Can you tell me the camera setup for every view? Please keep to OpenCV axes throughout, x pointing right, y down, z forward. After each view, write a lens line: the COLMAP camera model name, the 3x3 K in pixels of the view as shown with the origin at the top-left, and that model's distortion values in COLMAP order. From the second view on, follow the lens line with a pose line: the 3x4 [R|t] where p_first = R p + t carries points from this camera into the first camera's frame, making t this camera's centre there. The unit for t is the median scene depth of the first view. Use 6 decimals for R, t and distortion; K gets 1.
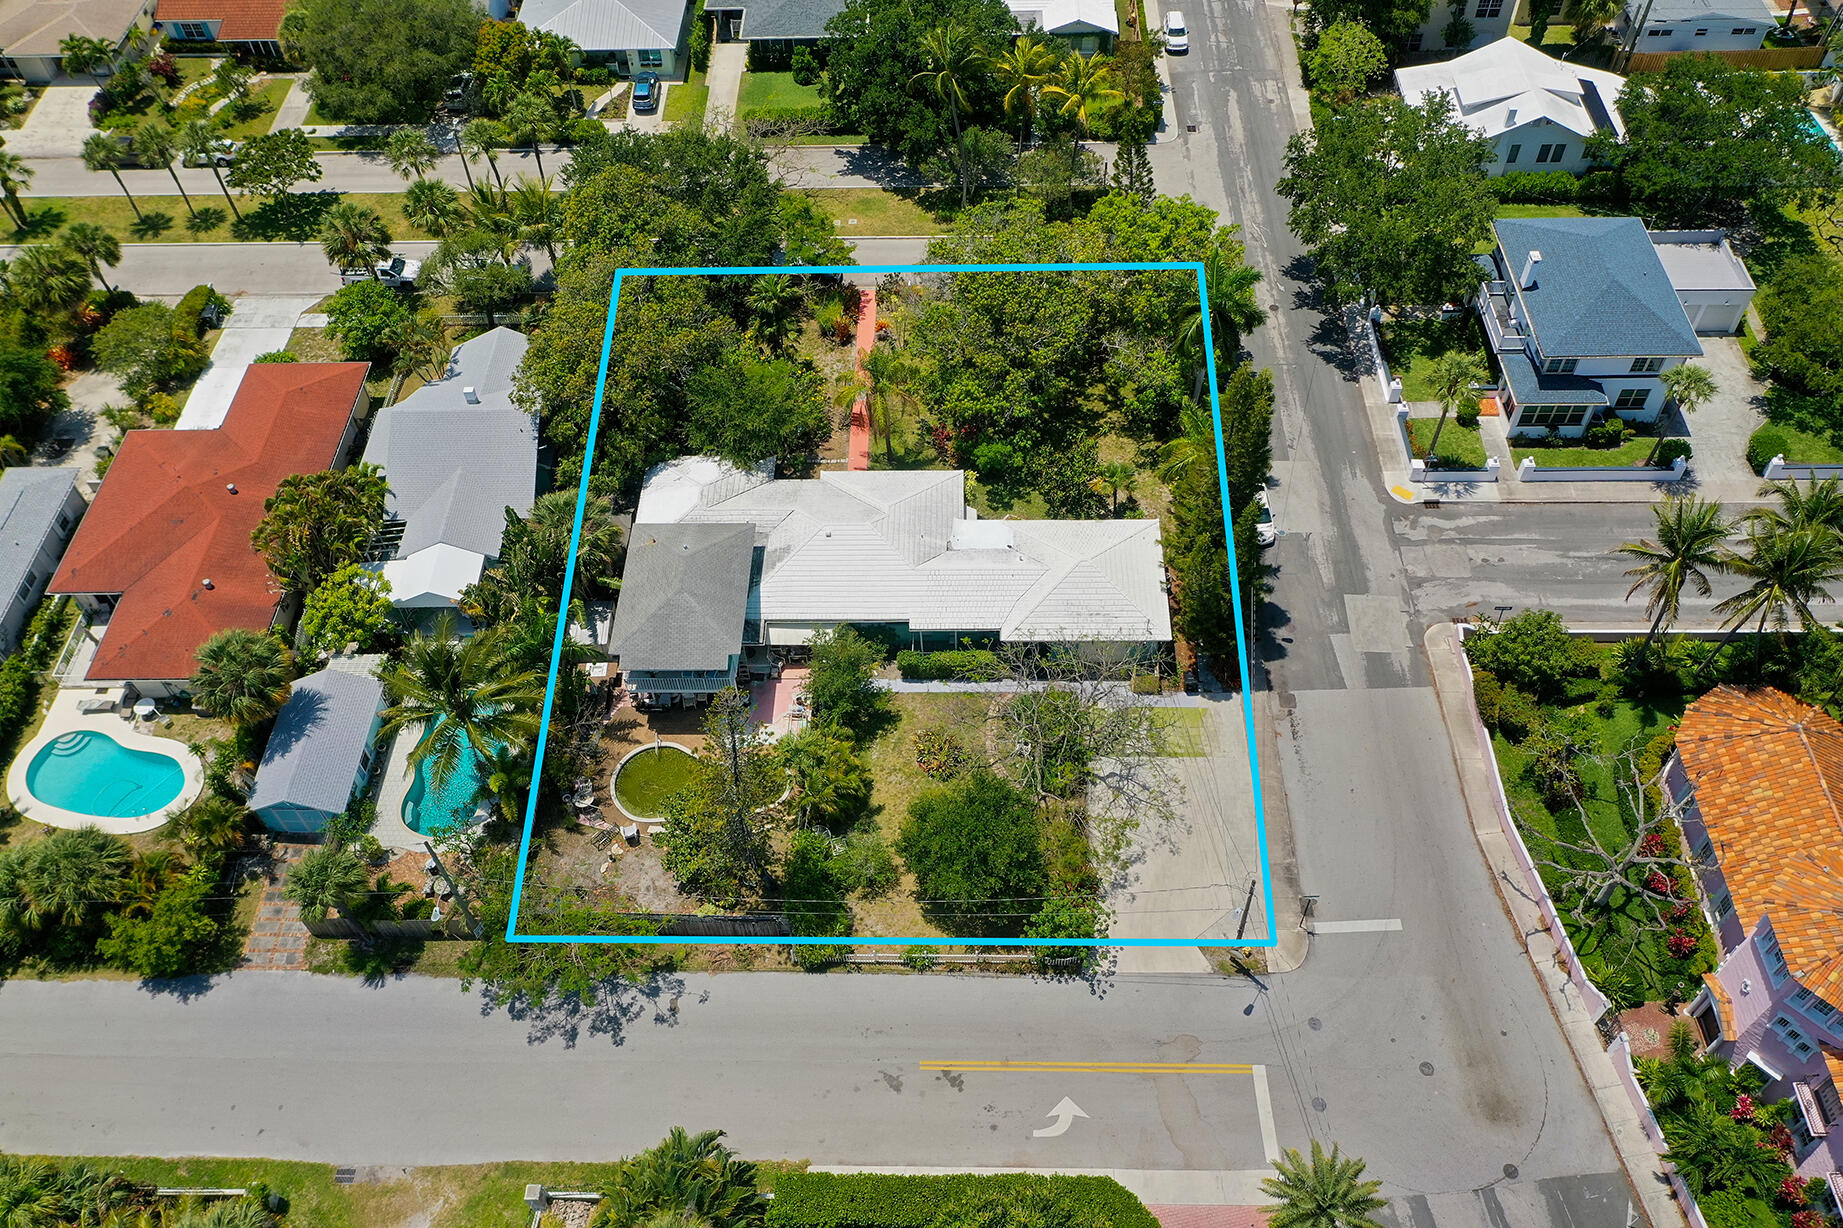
lens RADIAL K [[1451.8, 0, 921.5], [0, 1451.8, 614.0], [0, 0, 1]] dist [0.005142, 0.002977]
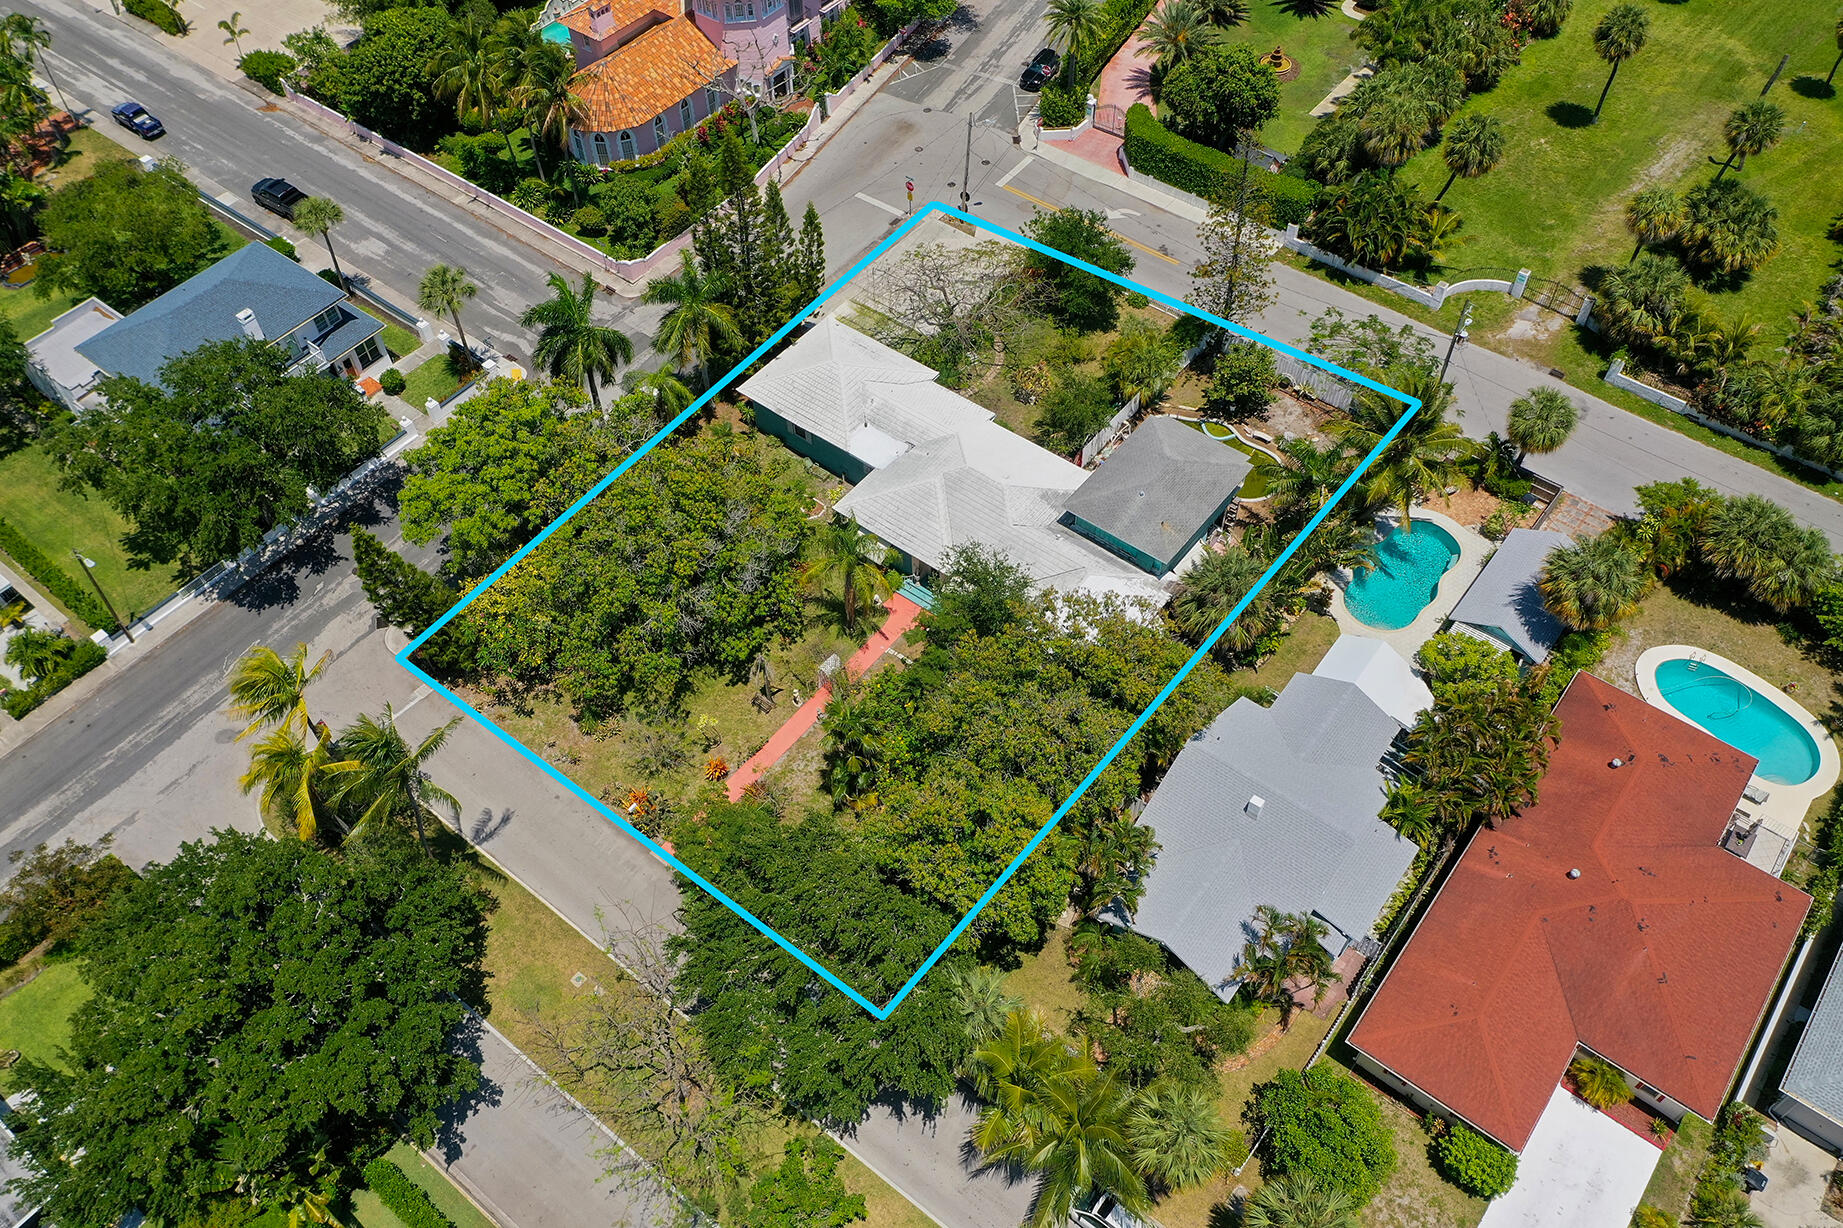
lens RADIAL K [[1451.8, 0, 921.5], [0, 1451.8, 614.0], [0, 0, 1]] dist [0.005142, 0.002977]
pose [[-0.795885, -0.444185, 0.411422, -0.459933], [0.498859, -0.096035, 0.861346, -0.932429], [-0.343086, 0.890773, 0.298018, 0.771009]]
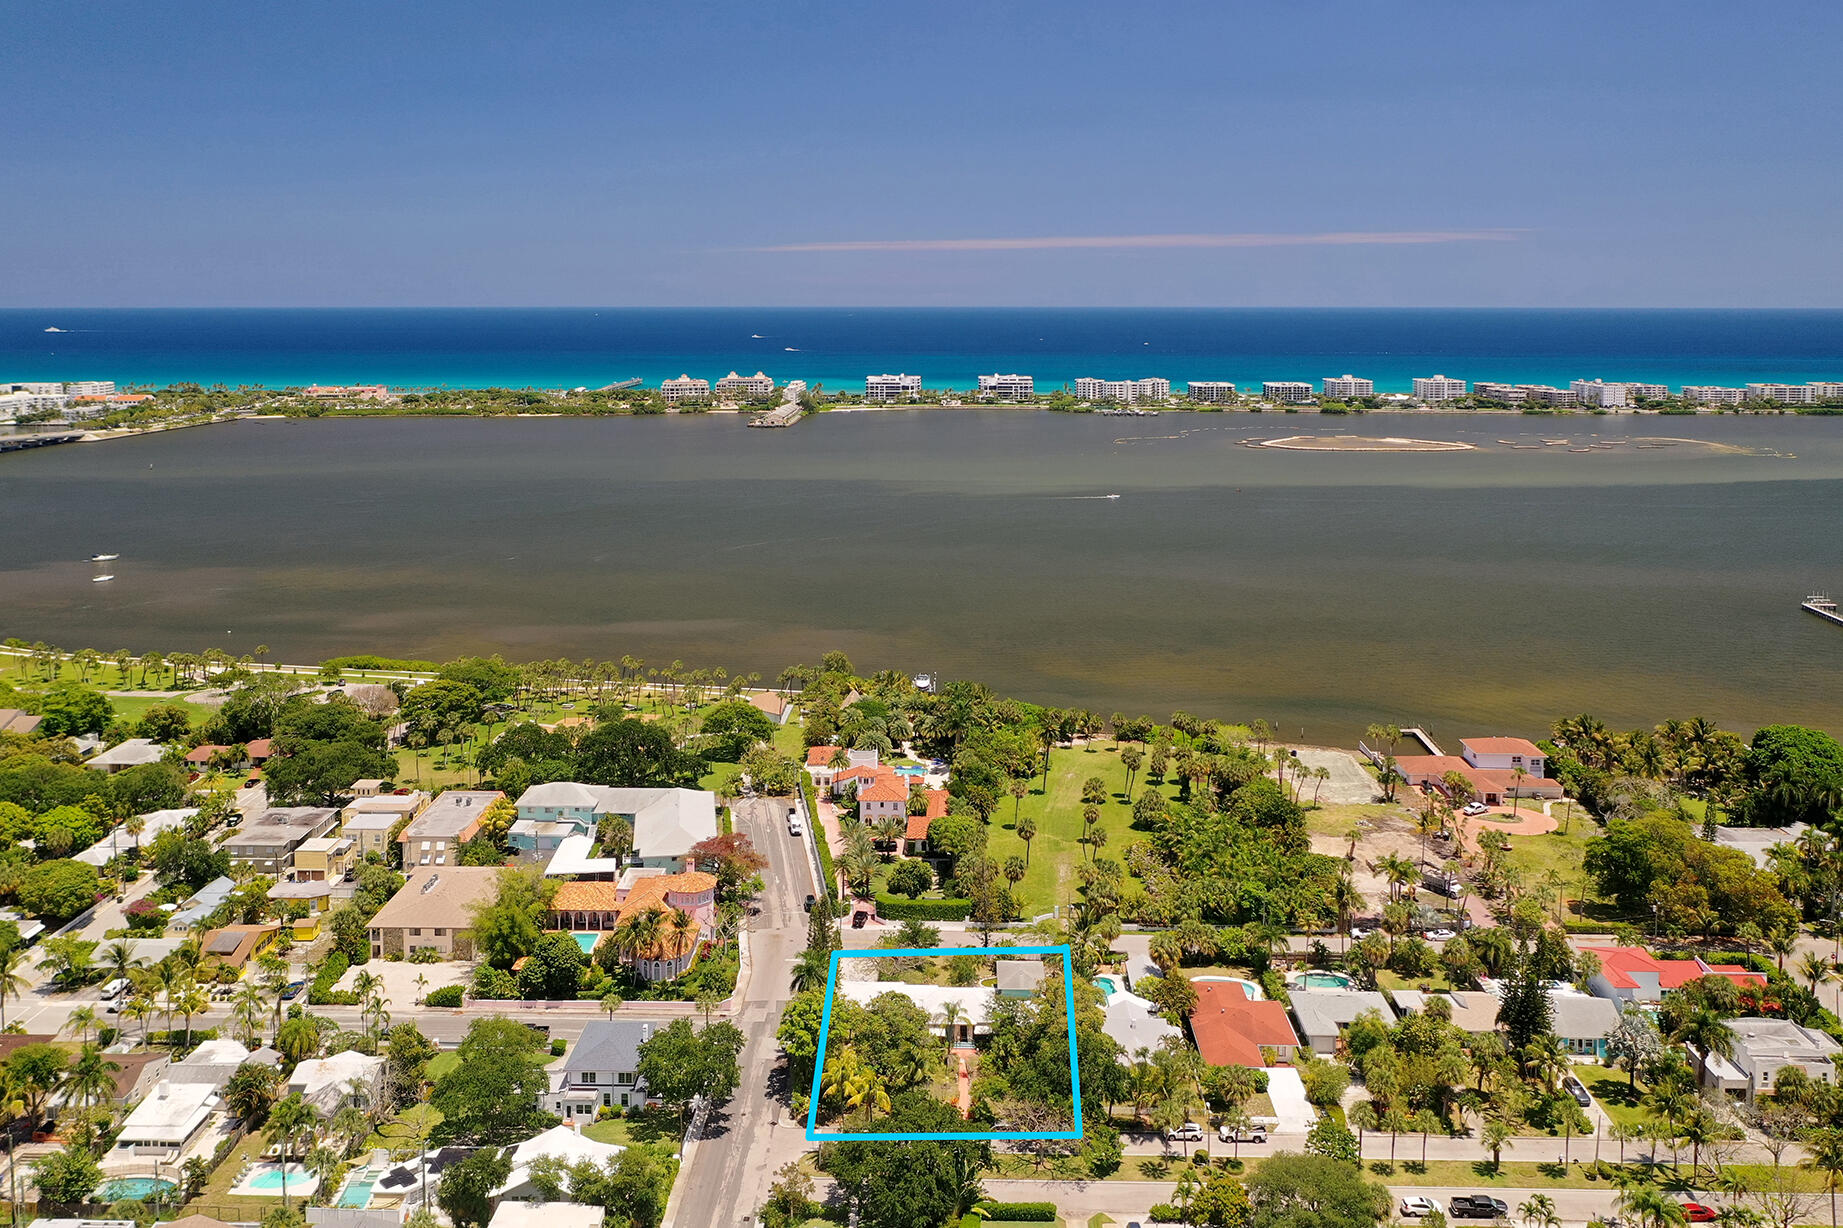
lens RADIAL K [[1530.8, 0, 921.4], [0, 1530.8, 482.5], [0, 0, 1]] dist [0.002235, 0.004133]
pose [[-0.999592, 0.025466, 0.012950, -0.035891], [0.024414, 0.525987, 0.850142, -2.714833], [0.014838, 0.850111, -0.526394, 1.594059]]
